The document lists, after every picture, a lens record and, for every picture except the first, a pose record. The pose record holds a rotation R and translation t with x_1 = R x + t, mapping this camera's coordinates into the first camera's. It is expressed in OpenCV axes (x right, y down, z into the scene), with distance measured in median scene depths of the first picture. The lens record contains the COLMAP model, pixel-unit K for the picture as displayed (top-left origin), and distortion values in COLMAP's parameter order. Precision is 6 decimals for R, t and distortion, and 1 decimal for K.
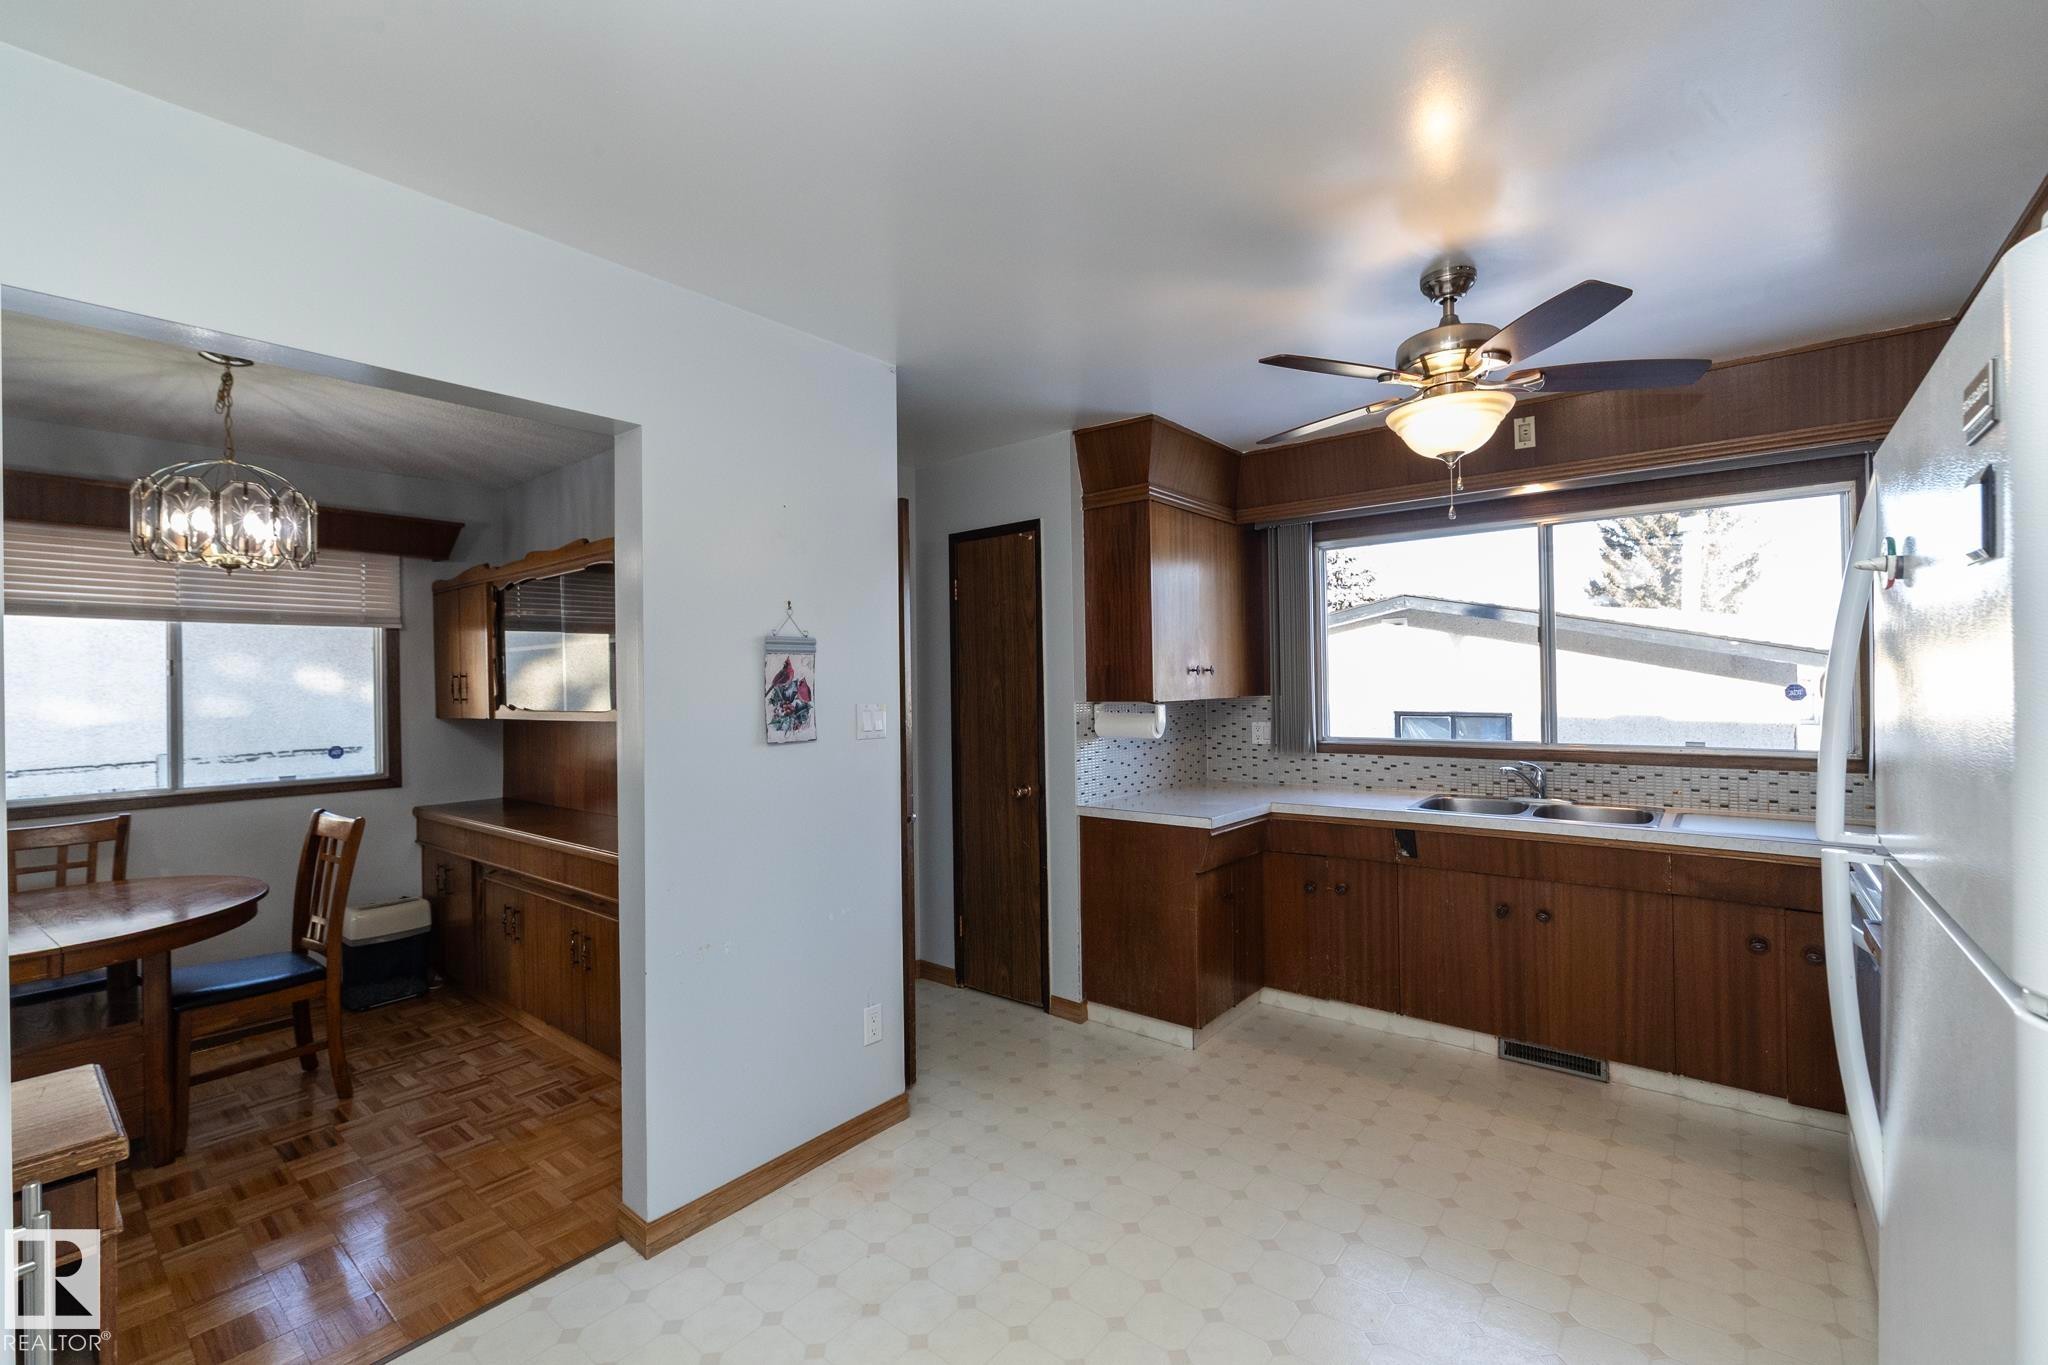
lens RADIAL K [[864.1, 0, 1025.4], [0, 864.1, 679.9], [0, 0, 1]] dist [-0.000731, -0.000258]
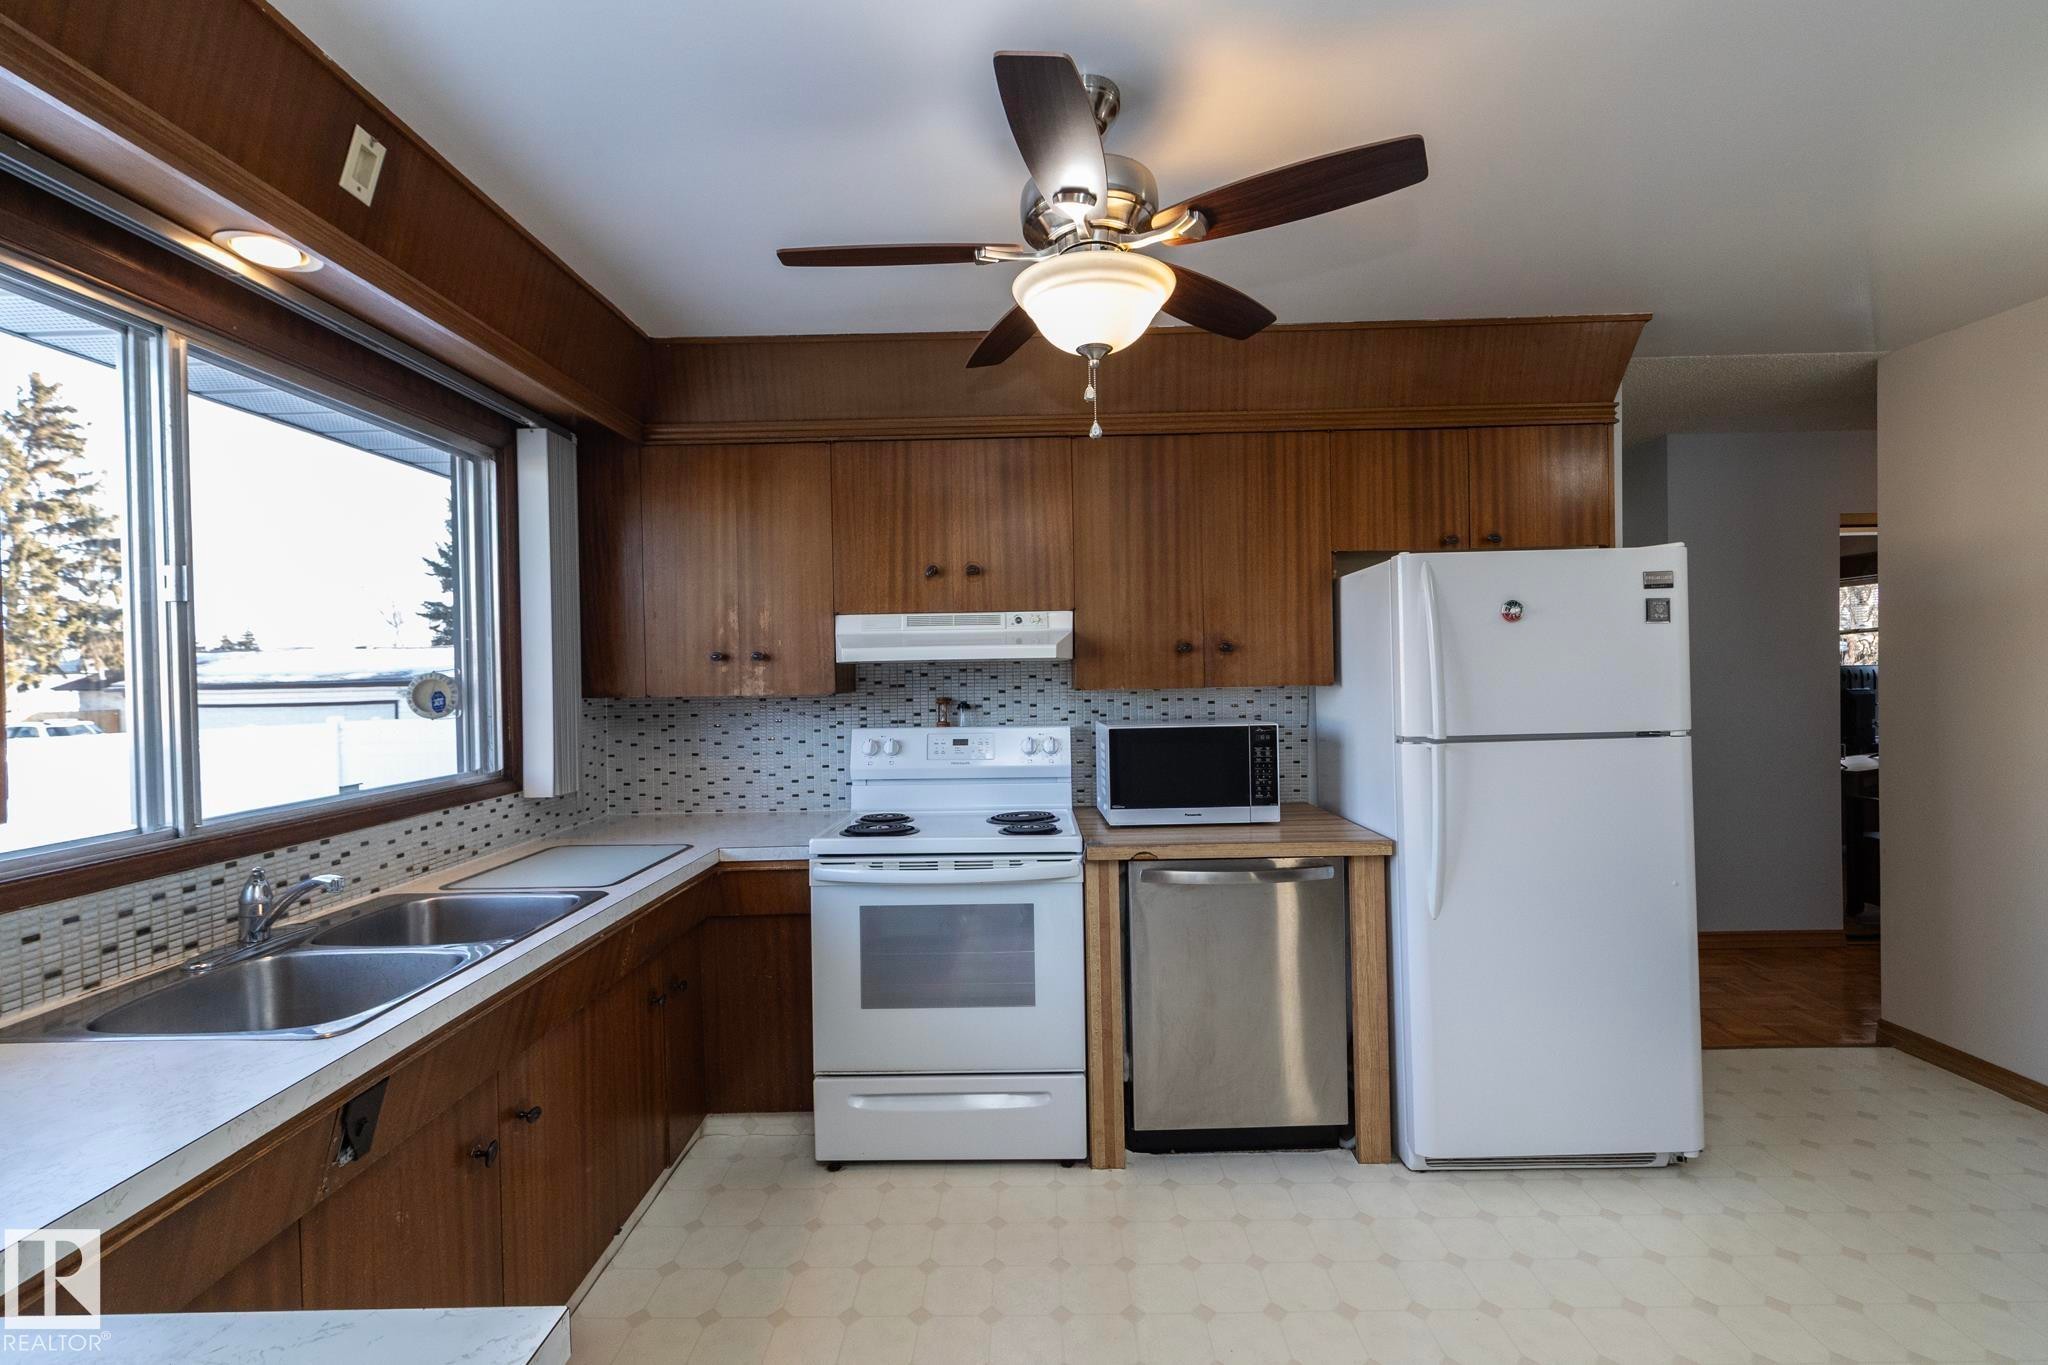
lens RADIAL K [[864.1, 0, 1025.4], [0, 864.1, 679.9], [0, 0, 1]] dist [-0.000731, -0.000258]
pose [[-0.617129, 0.017900, 0.786658, -0.020974], [0.024130, 0.999702, -0.003818, 0.010719], [-0.786492, 0.016626, -0.617377, 1.045912]]
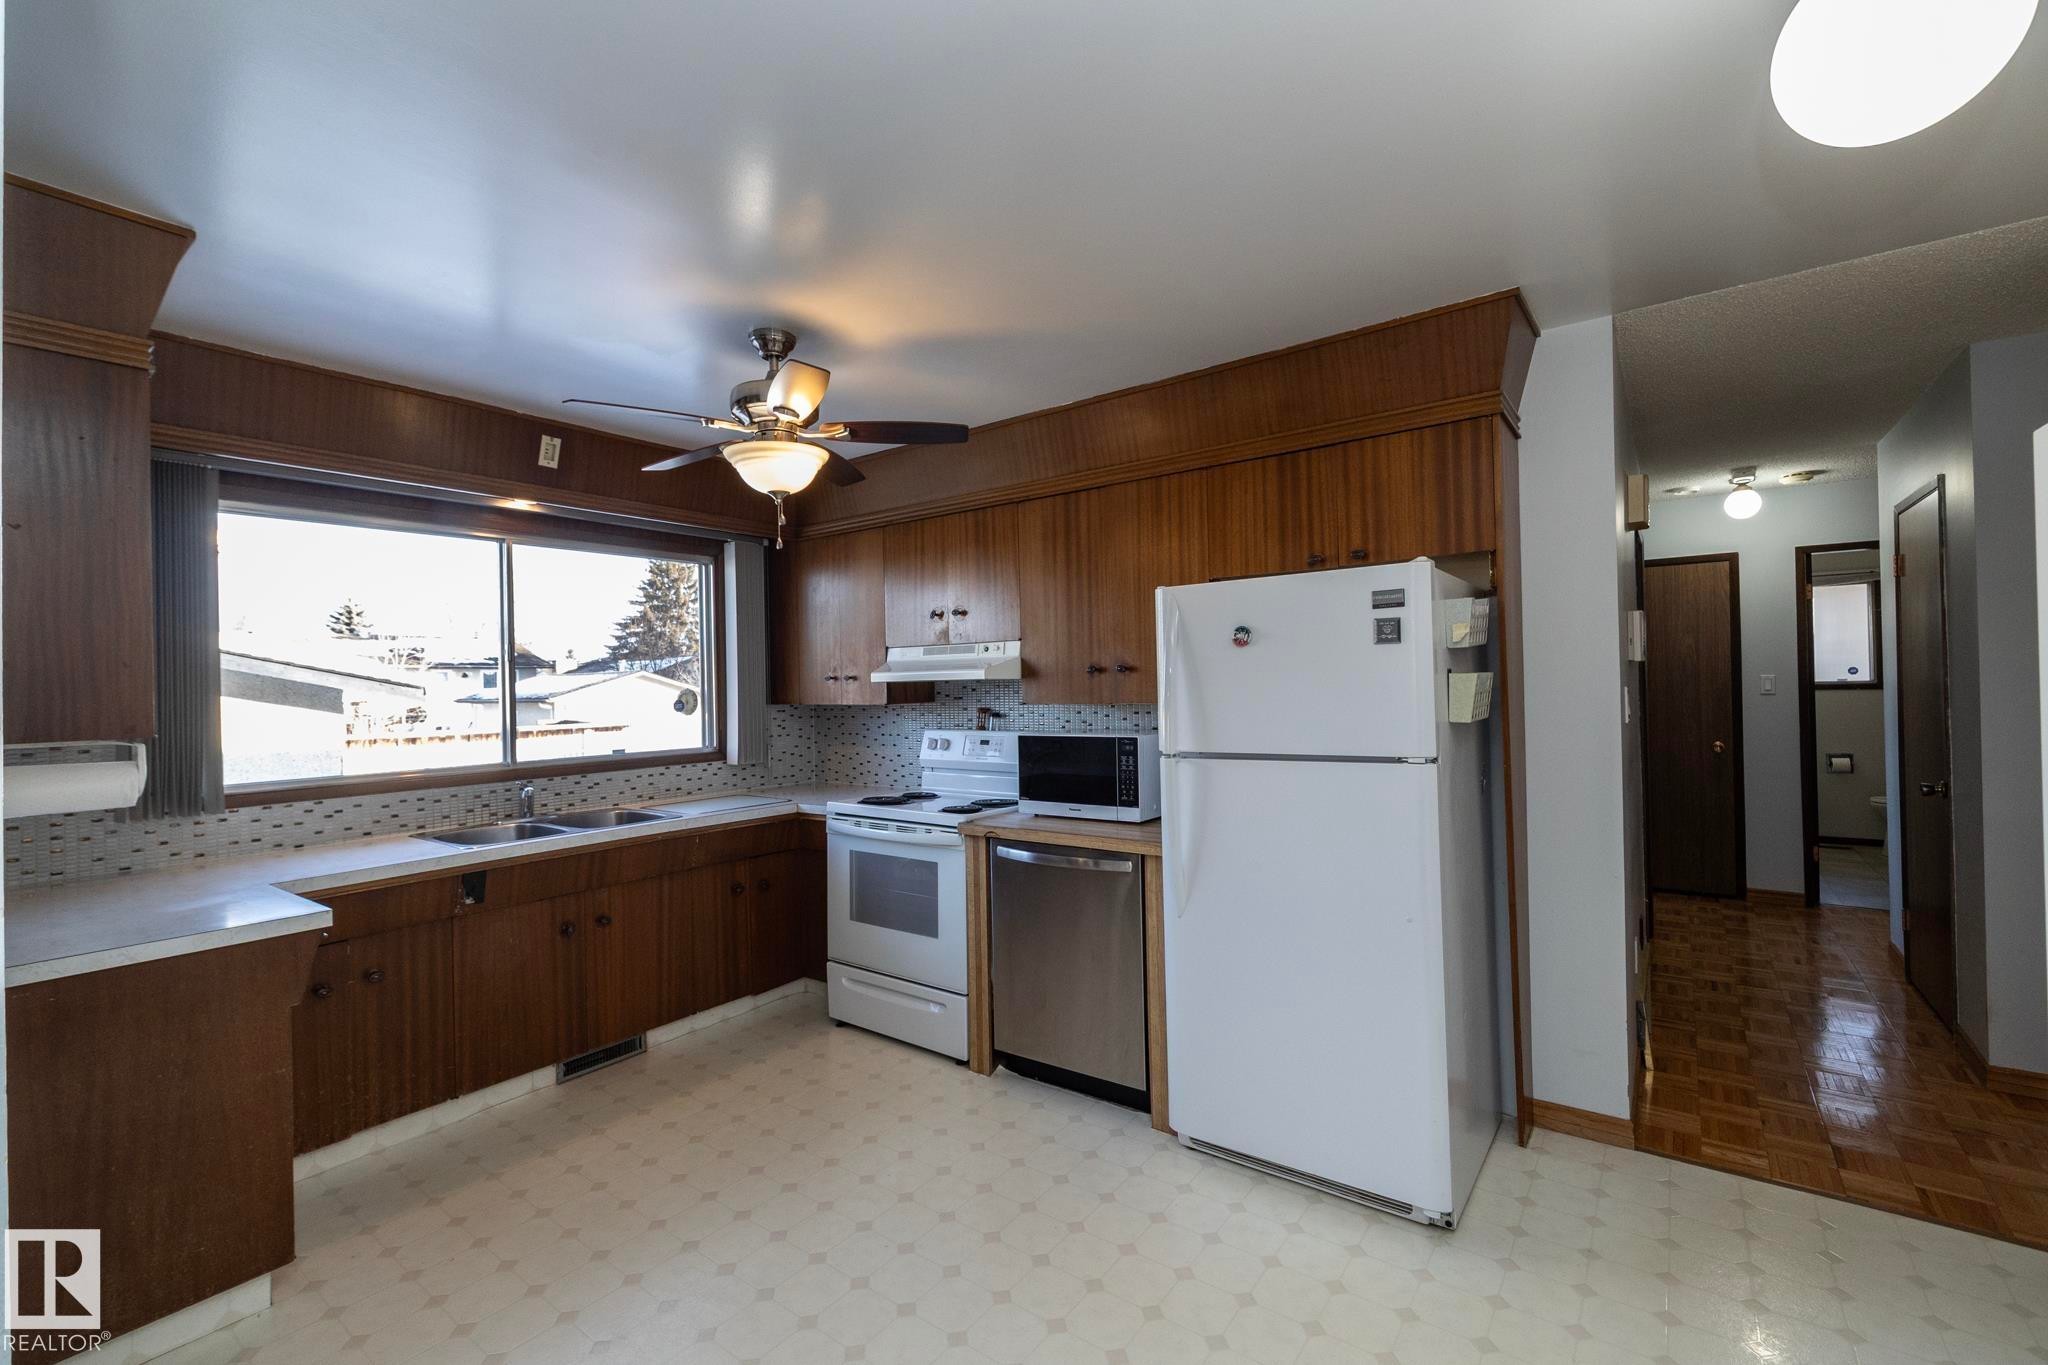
lens RADIAL K [[864.1, 0, 1025.4], [0, 864.1, 679.9], [0, 0, 1]] dist [-0.000731, -0.000258]
pose [[-0.035746, 0.020185, 0.999157, -0.456647], [0.018242, 0.999643, -0.019542, 0.010069], [-0.999194, 0.017528, -0.036102, 0.503586]]
